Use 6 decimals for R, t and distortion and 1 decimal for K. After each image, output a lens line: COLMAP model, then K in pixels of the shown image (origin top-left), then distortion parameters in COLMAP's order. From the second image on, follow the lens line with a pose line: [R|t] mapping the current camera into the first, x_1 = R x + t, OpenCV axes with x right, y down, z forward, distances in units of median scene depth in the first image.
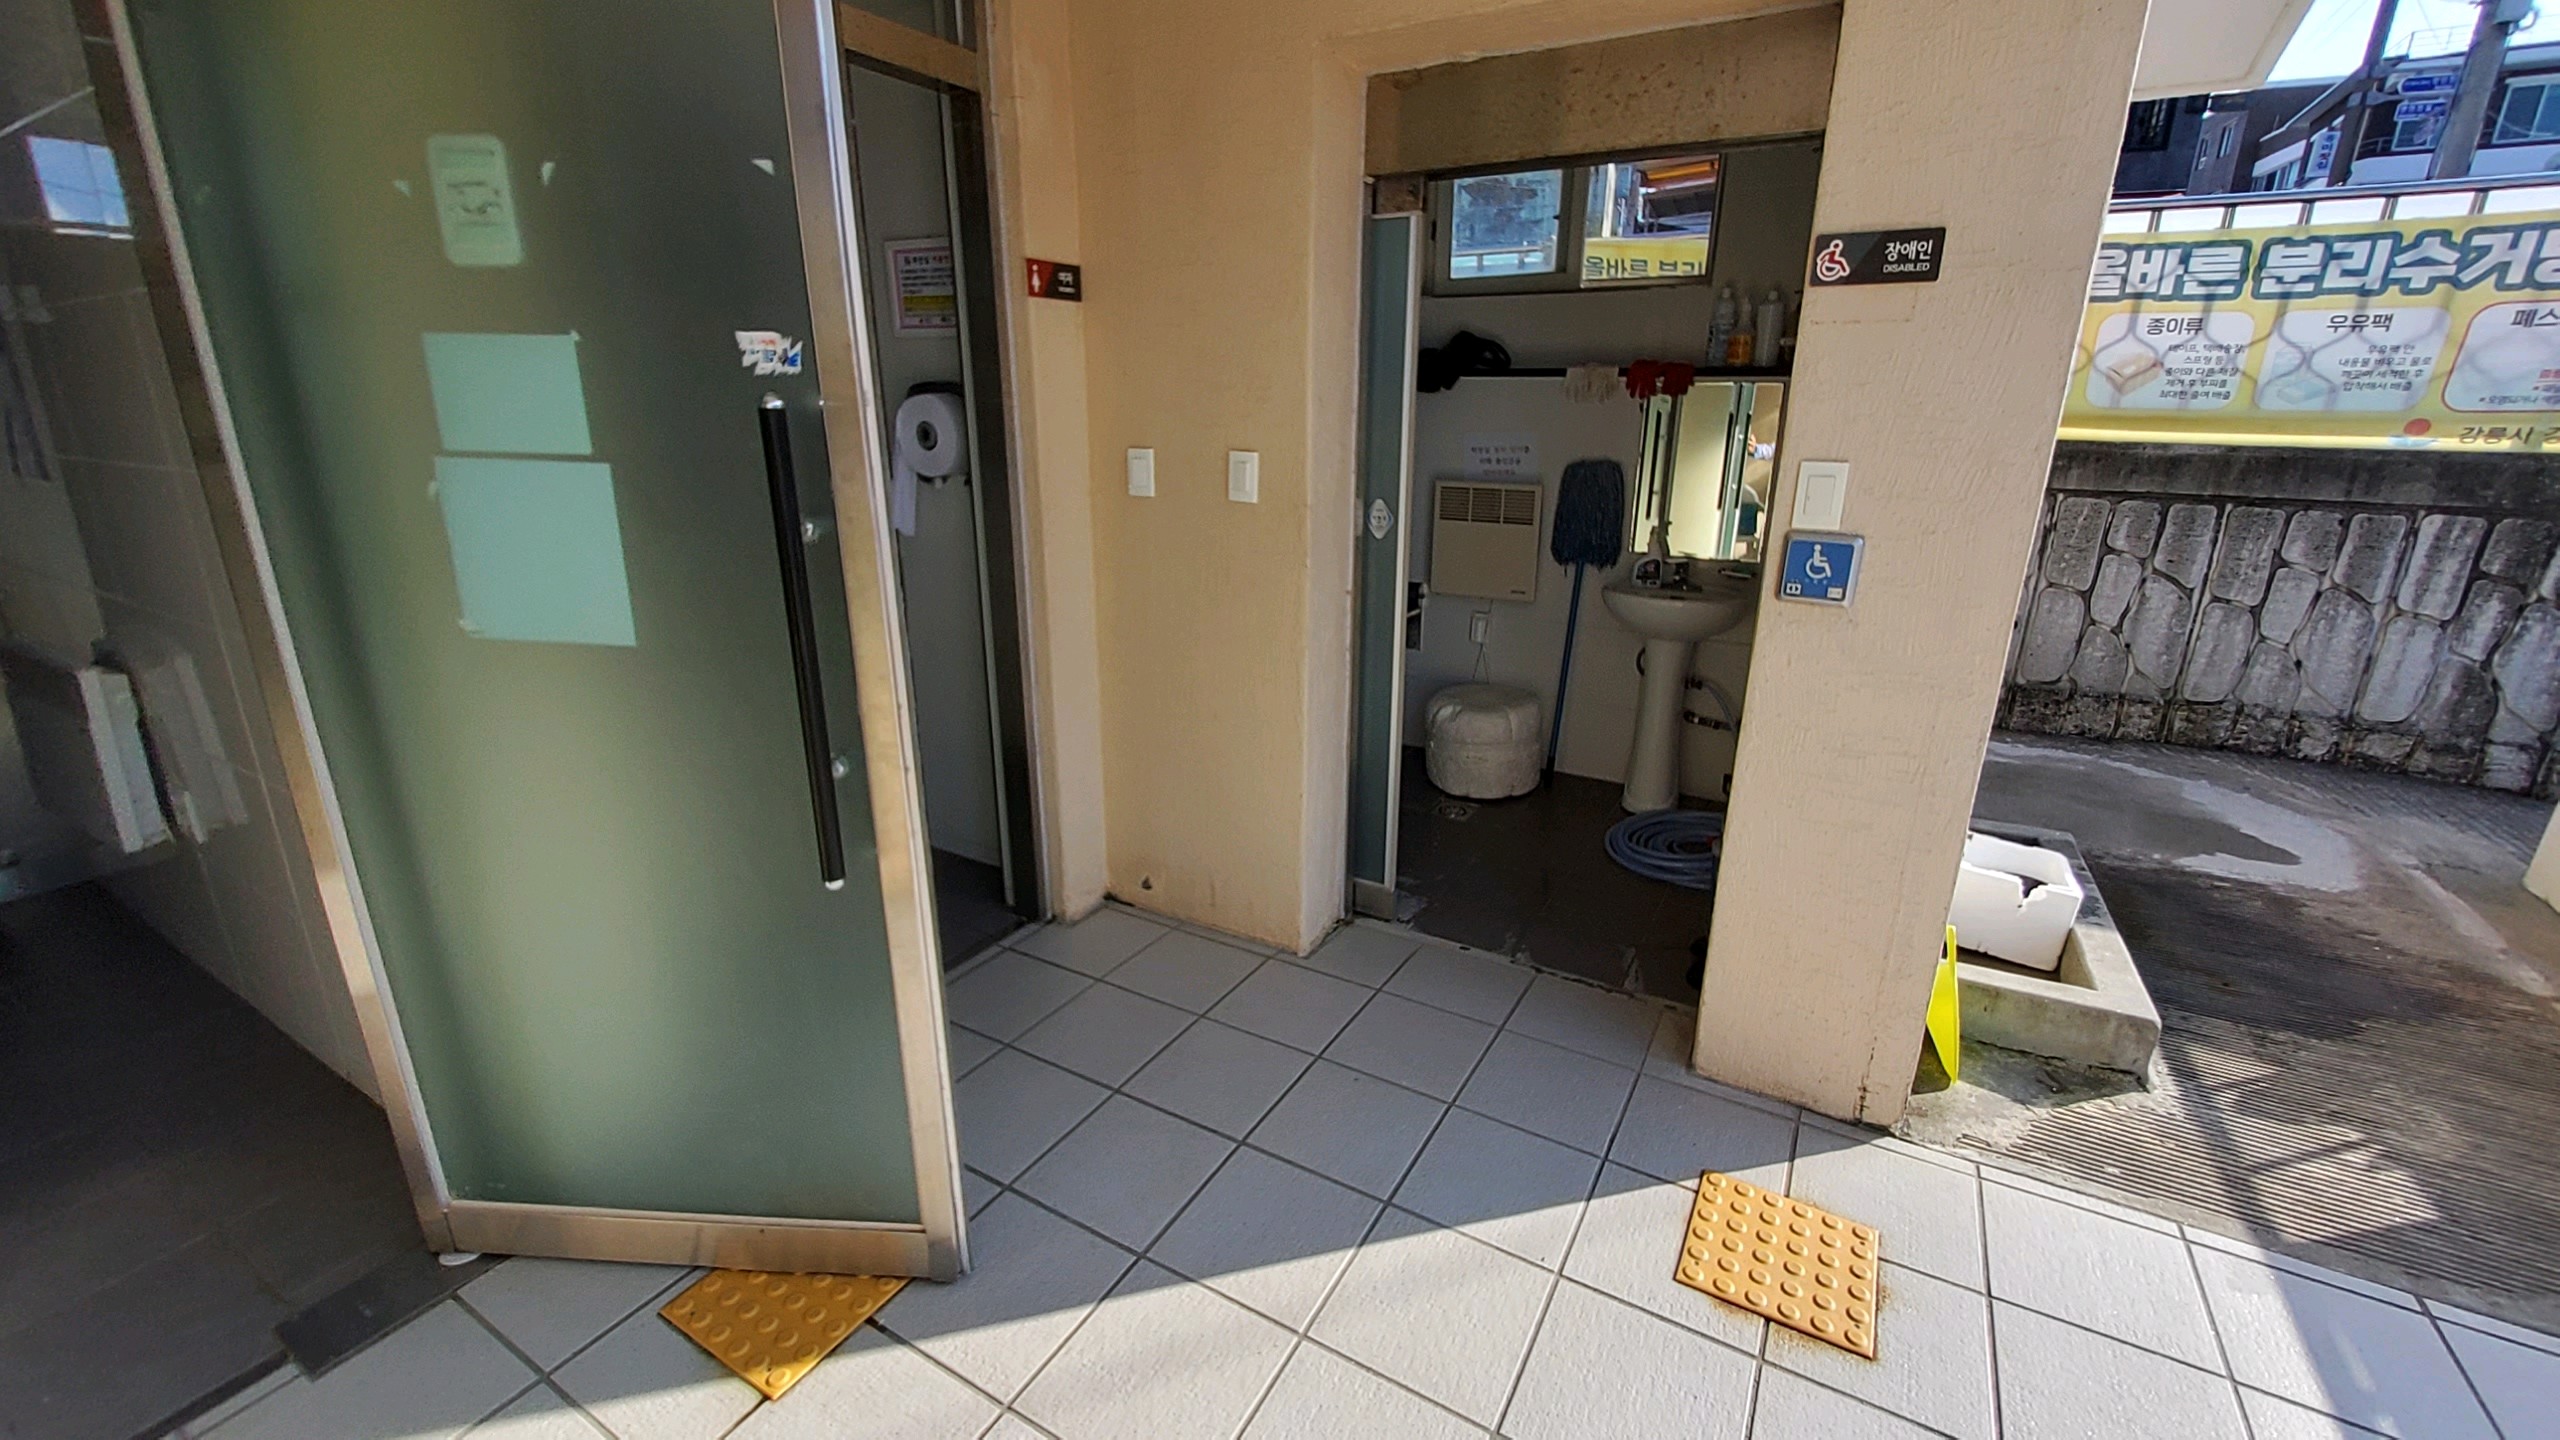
lens RADIAL K [[1026.5, 0, 1291.6], [0, 1026.5, 714.1], [0, 0, 1]] dist [-0.014953, -0.000336]
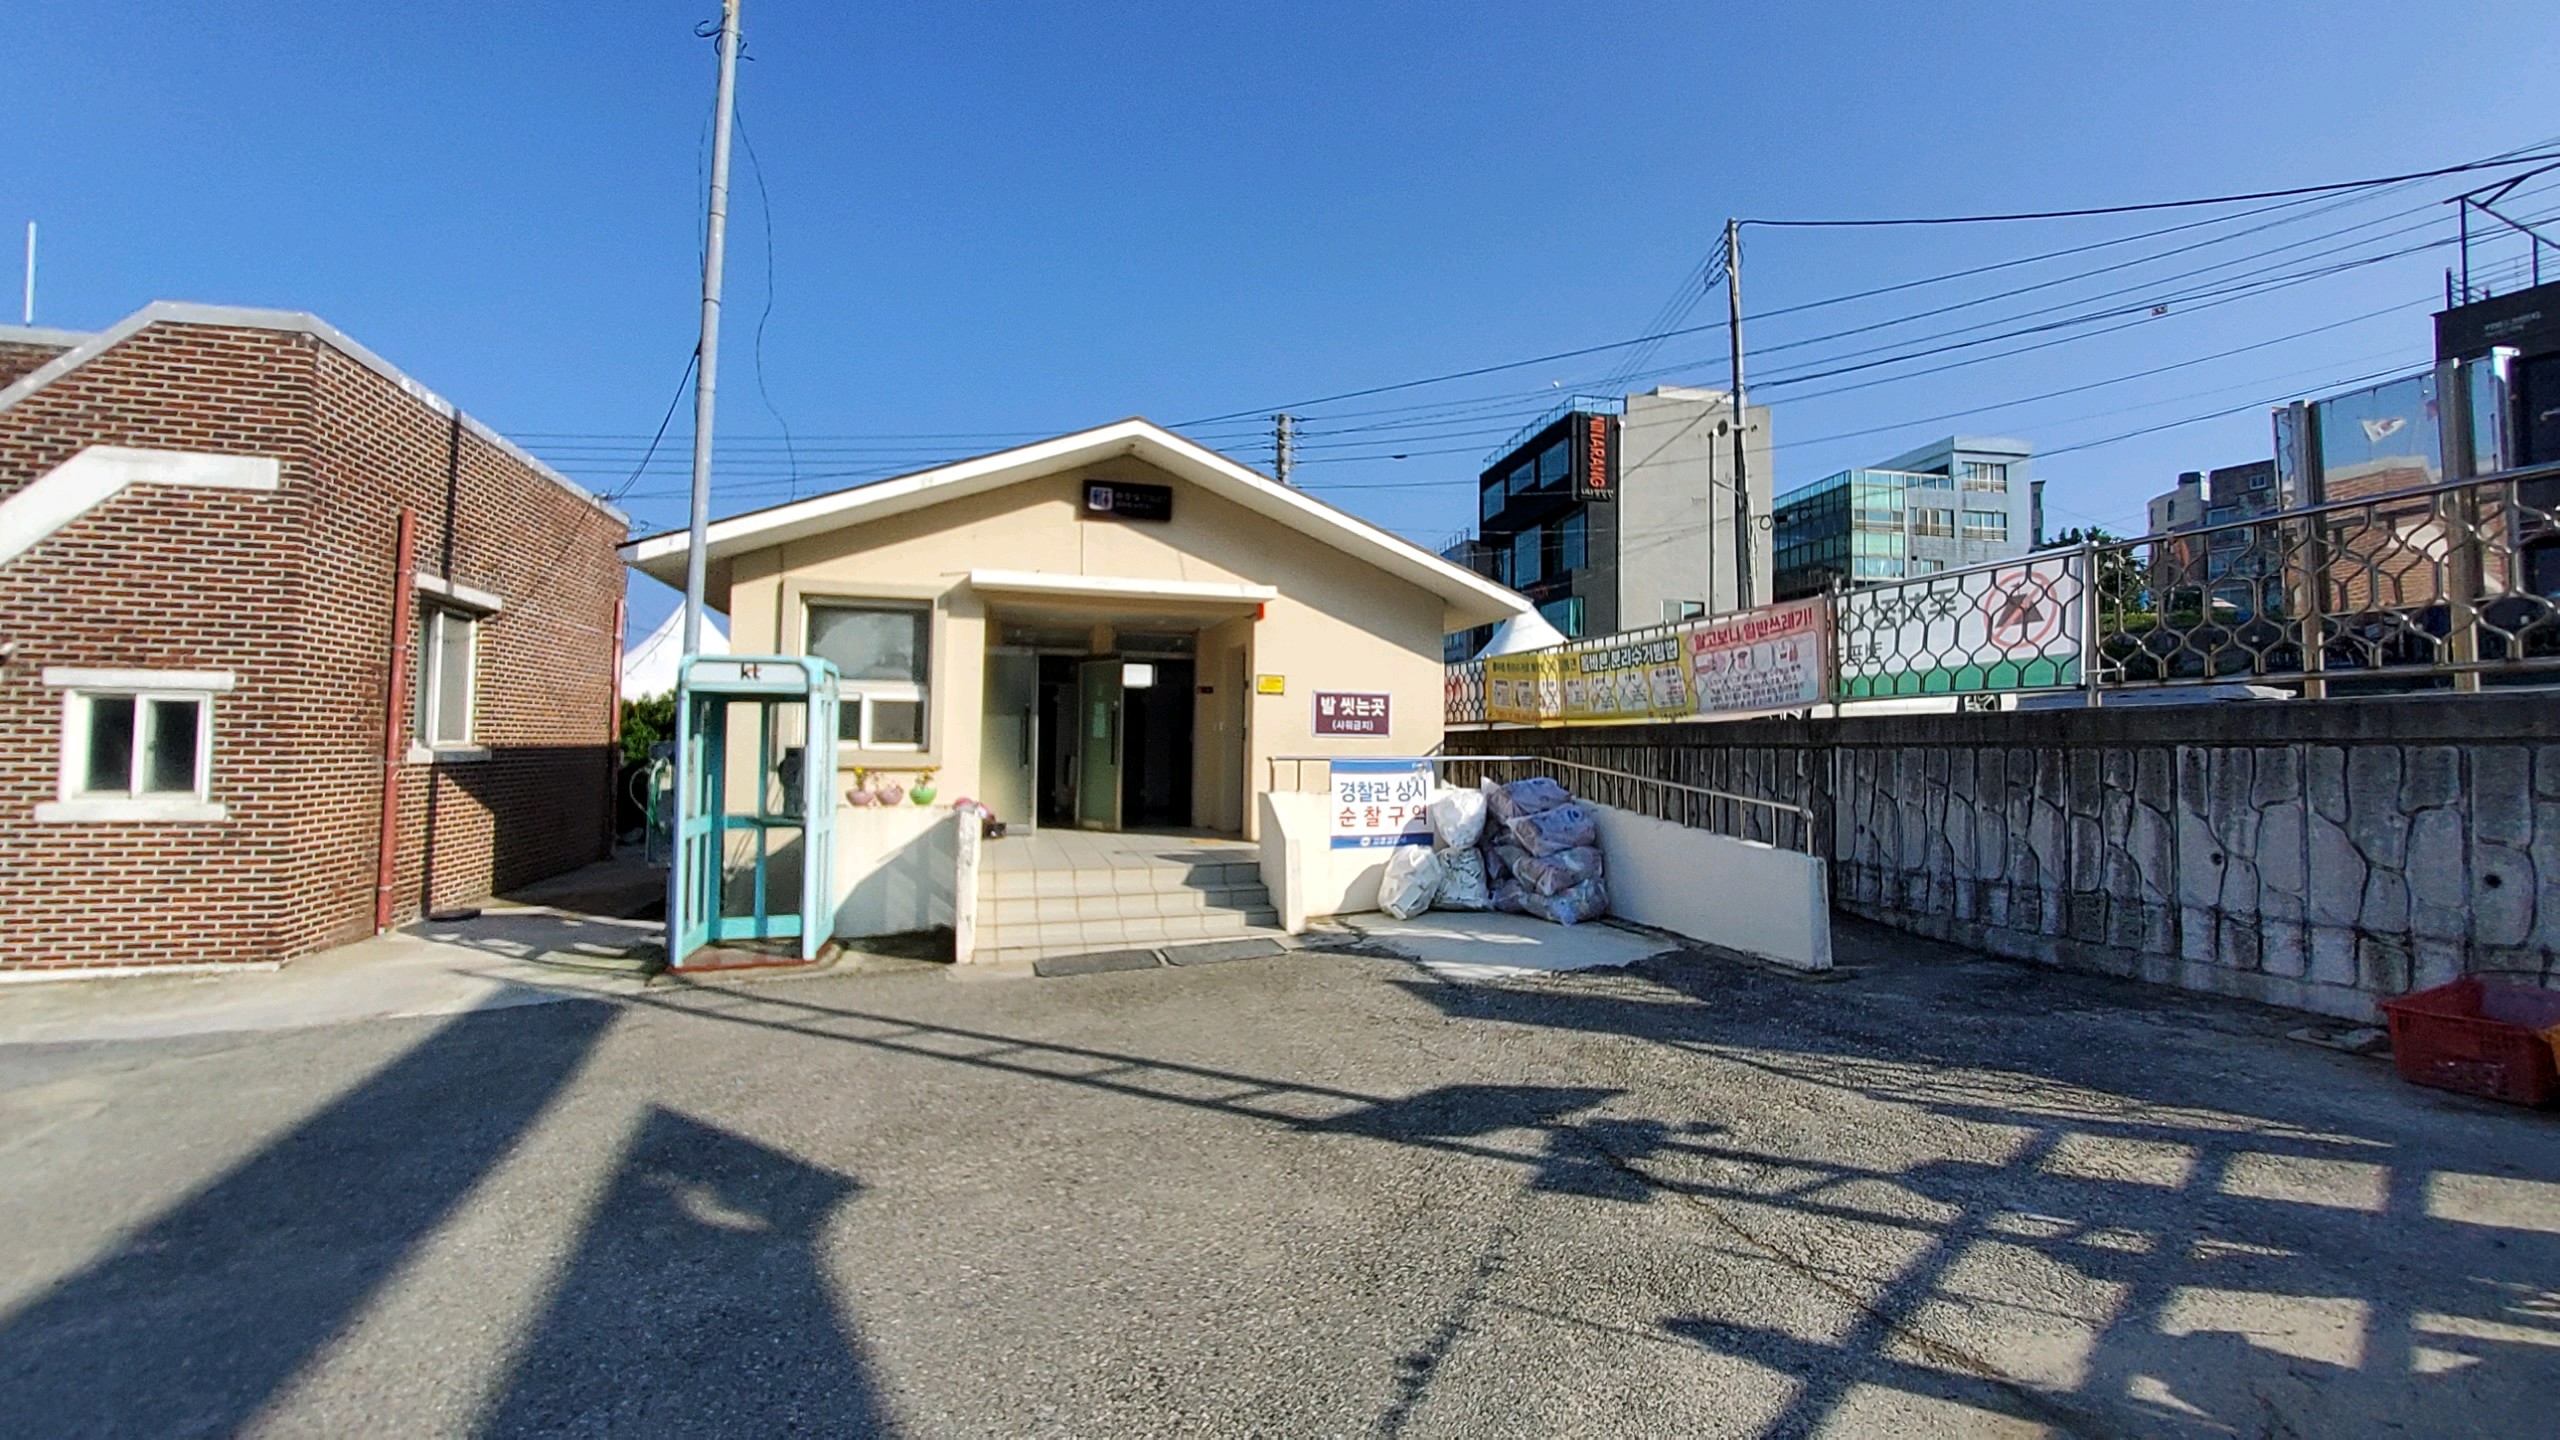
lens RADIAL K [[1026.5, 0, 1291.6], [0, 1026.5, 714.1], [0, 0, 1]] dist [-0.014953, -0.000336]
pose [[0.725086, -0.022373, -0.688294, 3.440226], [-0.208244, 0.945557, -0.250111, 0.831280], [0.656418, 0.324685, 0.680952, -2.055753]]
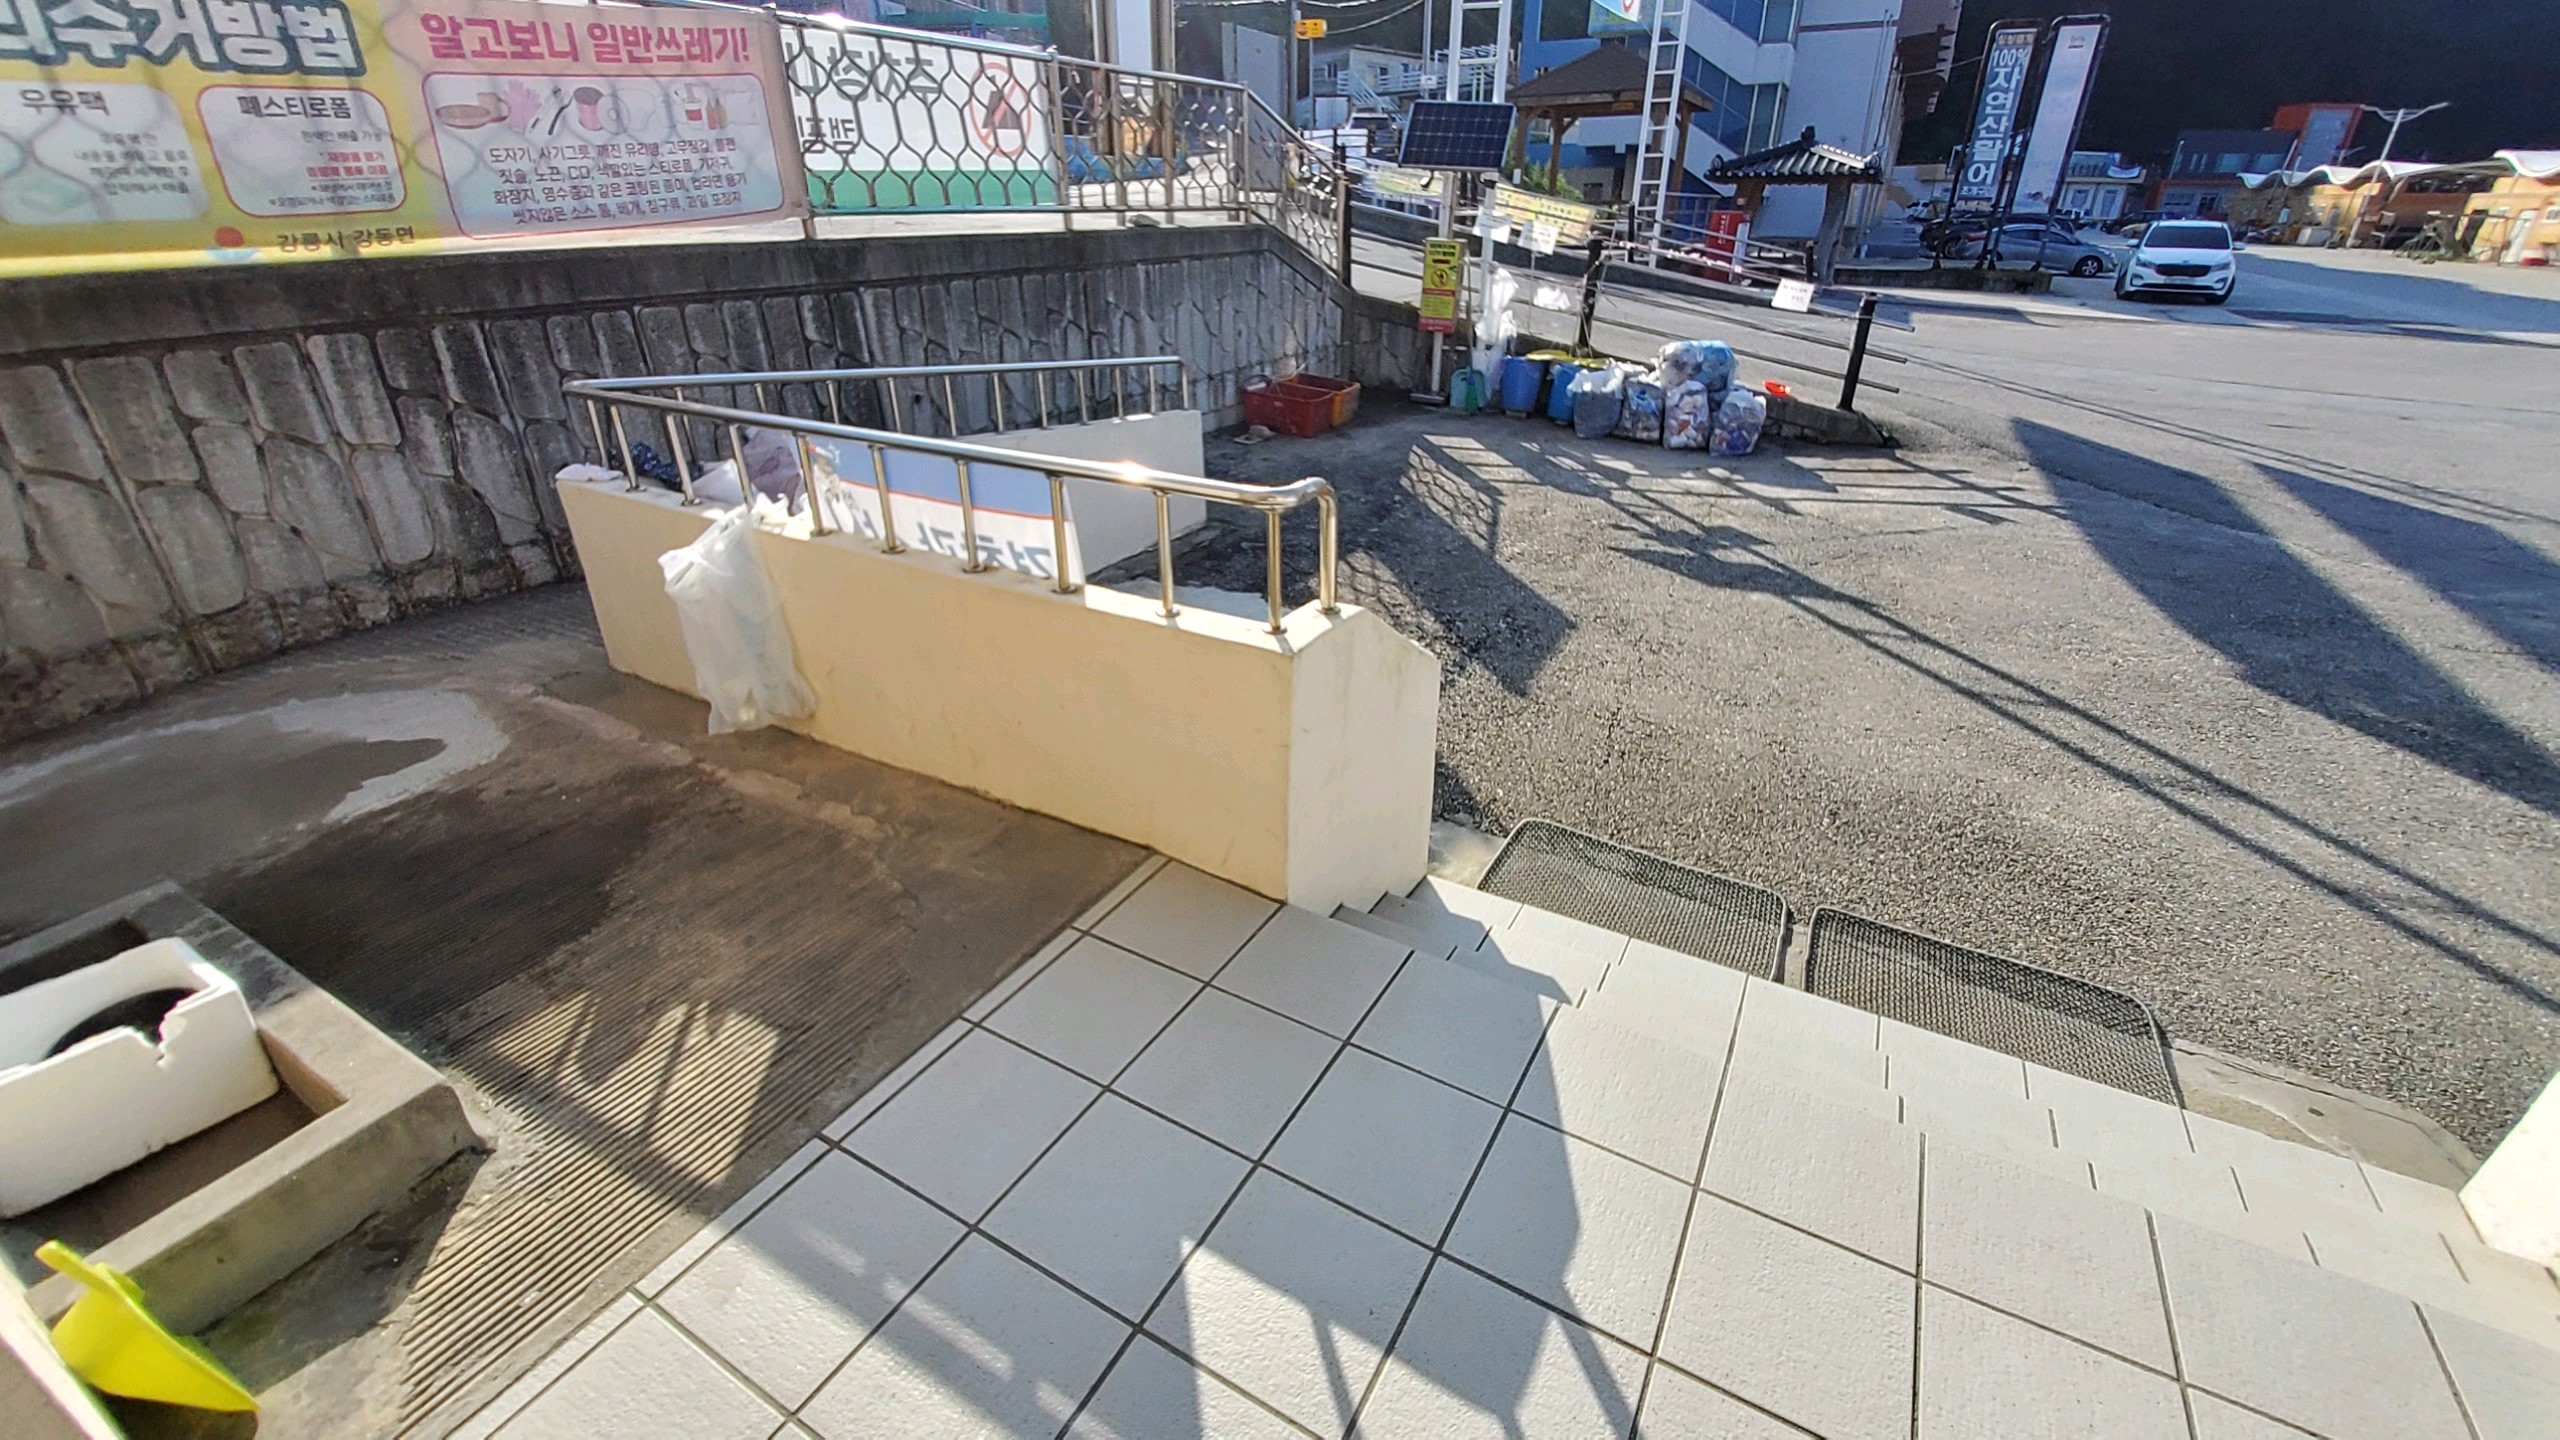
lens RADIAL K [[1026.5, 0, 1291.6], [0, 1026.5, 714.1], [0, 0, 1]] dist [-0.014953, -0.000336]
pose [[-0.000492, -0.448627, 0.893719, 0.276951], [0.301788, 0.851983, 0.427843, -0.051193], [-0.953375, 0.269924, 0.134971, 0.207523]]
